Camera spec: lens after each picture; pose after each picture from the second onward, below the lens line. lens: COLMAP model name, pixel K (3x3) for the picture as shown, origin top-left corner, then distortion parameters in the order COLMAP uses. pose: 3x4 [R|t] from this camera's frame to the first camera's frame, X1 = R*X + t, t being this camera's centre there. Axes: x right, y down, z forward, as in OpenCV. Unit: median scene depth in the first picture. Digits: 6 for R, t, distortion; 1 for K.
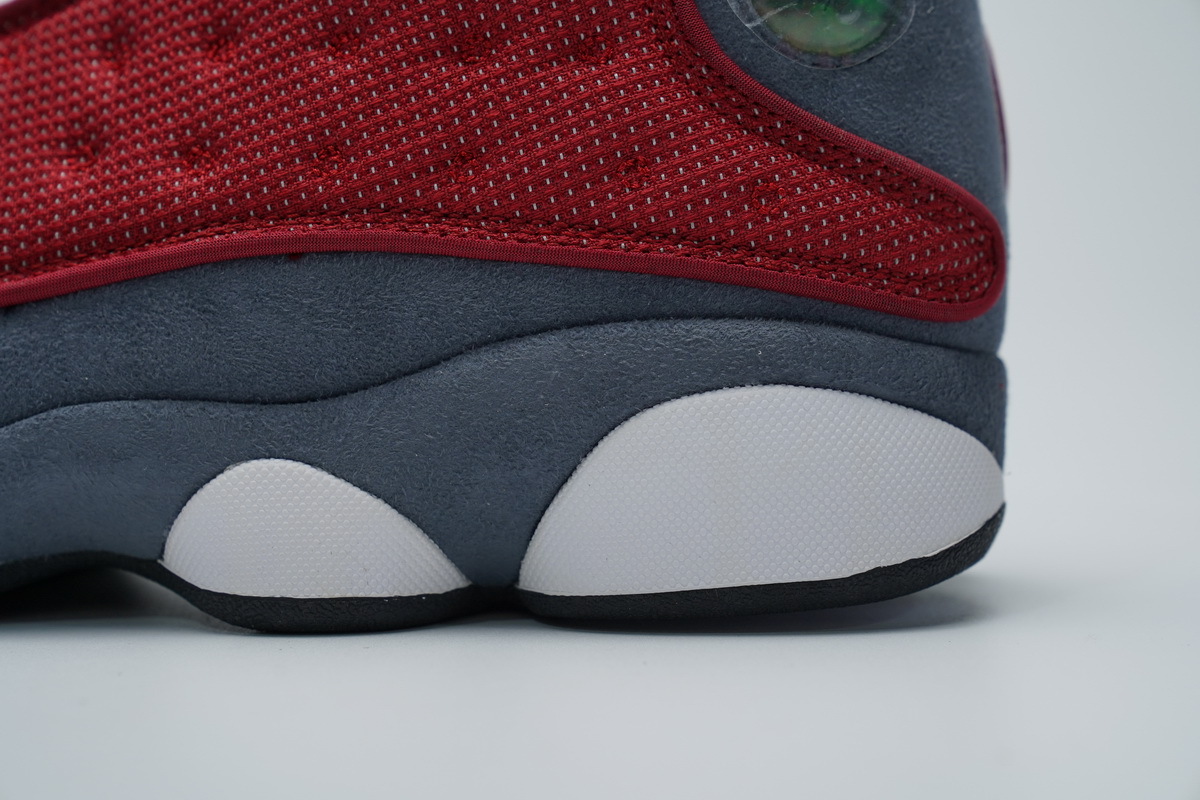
lens RADIAL K [[2287.7, 0, 593.5], [0, 2287.7, 405.7], [0, 0, 1]] dist [0.130006, 0.000000]
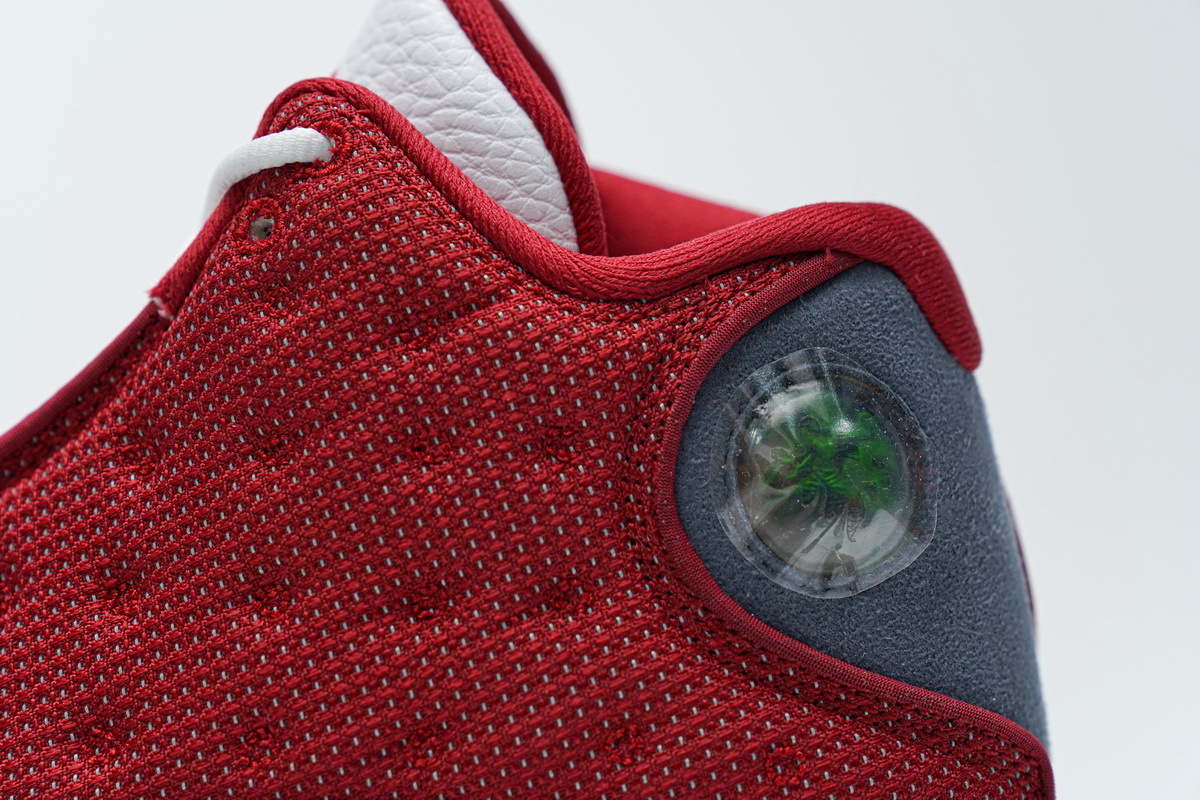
lens RADIAL K [[2287.7, 0, 606.8], [0, 2287.7, 394.9], [0, 0, 1]] dist [0.130006, 0.000000]
pose [[0.997352, -0.047817, 0.054794, -0.028816], [0.047725, 0.998856, 0.002970, -0.230205], [-0.054874, -0.000347, 0.998493, 0.155899]]
